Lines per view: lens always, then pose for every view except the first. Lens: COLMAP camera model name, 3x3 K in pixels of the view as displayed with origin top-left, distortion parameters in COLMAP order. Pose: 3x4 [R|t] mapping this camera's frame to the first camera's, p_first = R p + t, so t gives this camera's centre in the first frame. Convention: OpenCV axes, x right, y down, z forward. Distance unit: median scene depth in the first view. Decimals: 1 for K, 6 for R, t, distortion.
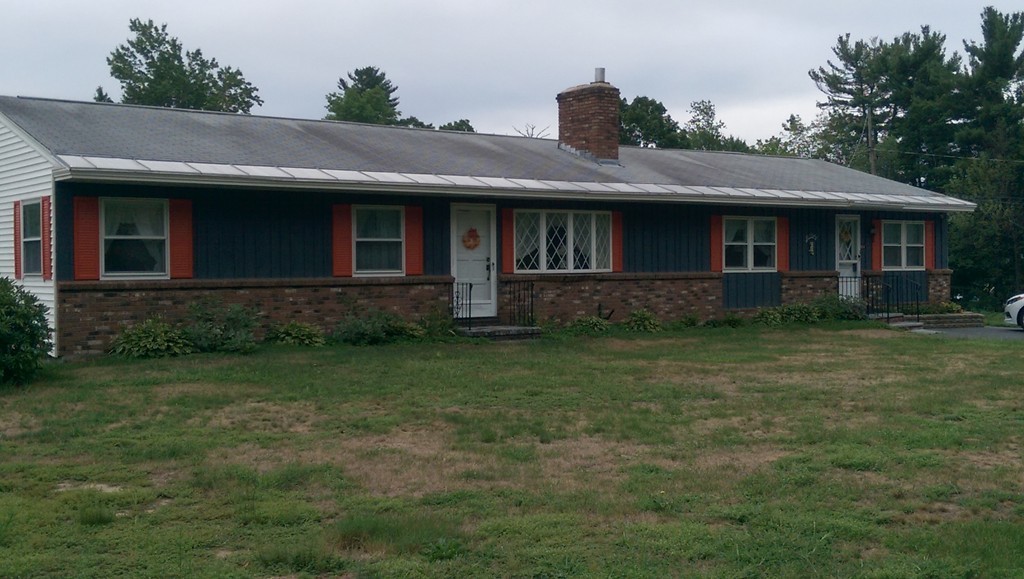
lens RADIAL K [[1210.7, 0, 525.5], [0, 1210.7, 287.0], [0, 0, 1]] dist [0.073193, -0.004907]
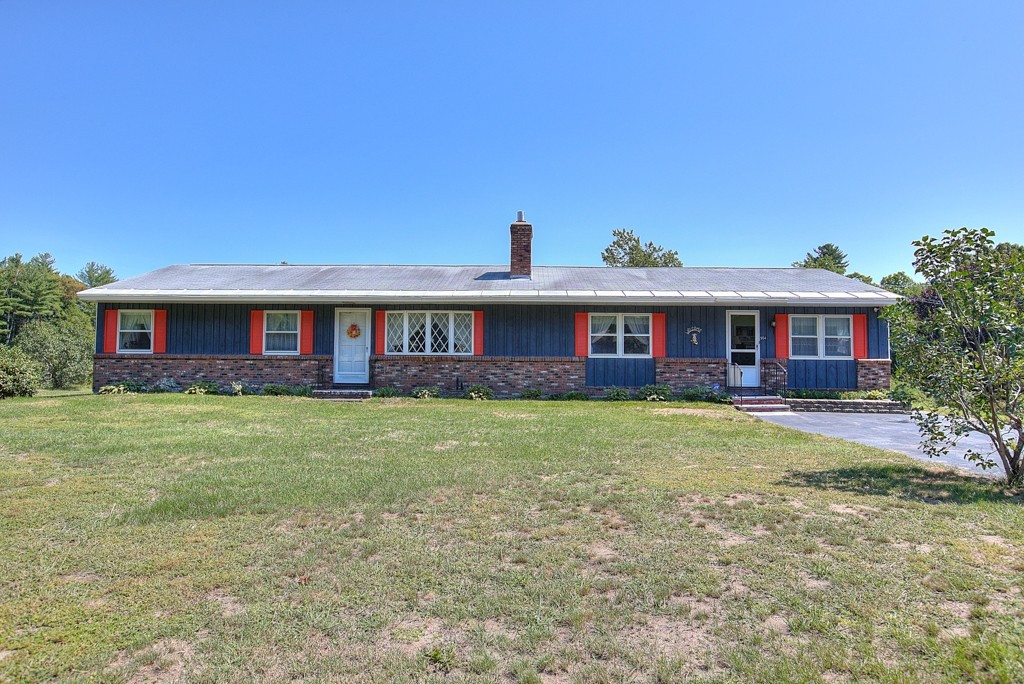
lens RADIAL K [[666.3, 0, 510.7], [0, 666.3, 337.8], [0, 0, 1]] dist [-0.053415, 0.062954]
pose [[0.776409, -0.015642, -0.630036, 0.520476], [-0.025159, 0.998126, -0.055784, 0.008113], [0.629727, 0.059163, 0.774560, 0.392848]]
